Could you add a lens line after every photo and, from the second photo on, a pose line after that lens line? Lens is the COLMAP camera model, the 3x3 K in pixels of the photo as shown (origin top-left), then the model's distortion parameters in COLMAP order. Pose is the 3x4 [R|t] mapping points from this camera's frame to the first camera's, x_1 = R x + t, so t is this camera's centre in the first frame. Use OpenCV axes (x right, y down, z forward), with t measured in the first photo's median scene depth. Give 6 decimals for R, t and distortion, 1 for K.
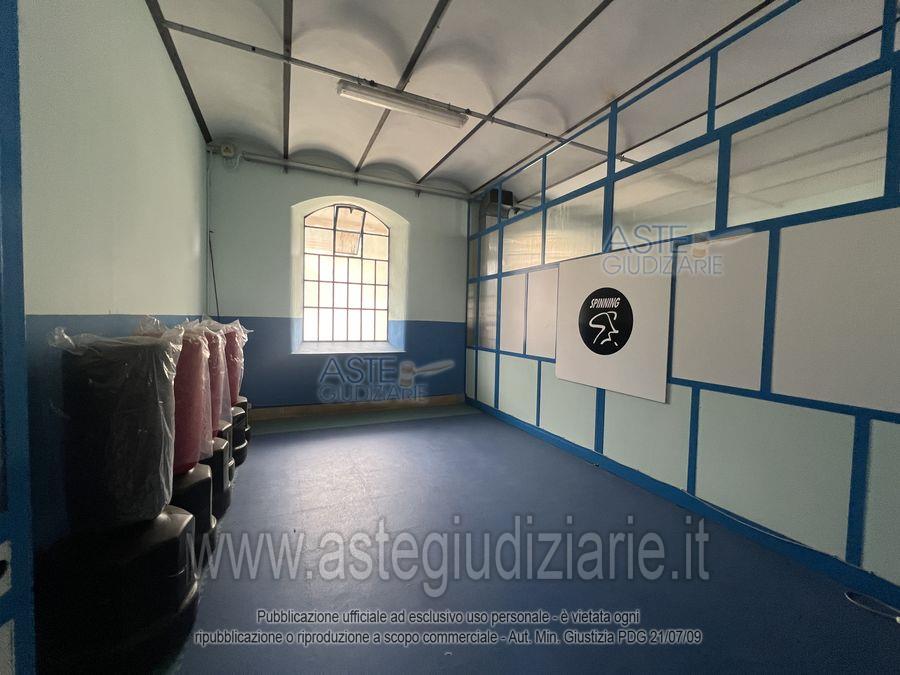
lens RADIAL K [[361.4, 0, 448.2], [0, 361.4, 333.2], [0, 0, 1]] dist [0.001513, 0.000081]
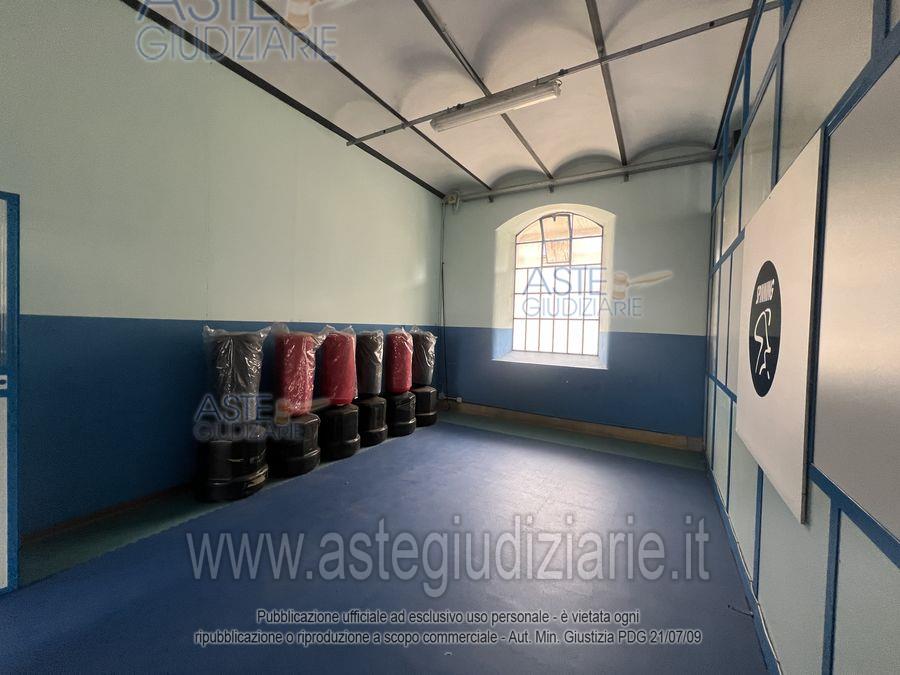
lens RADIAL K [[361.4, 0, 448.2], [0, 361.4, 333.2], [0, 0, 1]] dist [0.001513, 0.000081]
pose [[0.565417, 0.010986, -0.824732, 0.379810], [-0.048397, 0.998630, -0.019878, 0.002290], [0.823384, 0.051154, 0.565174, 0.230998]]
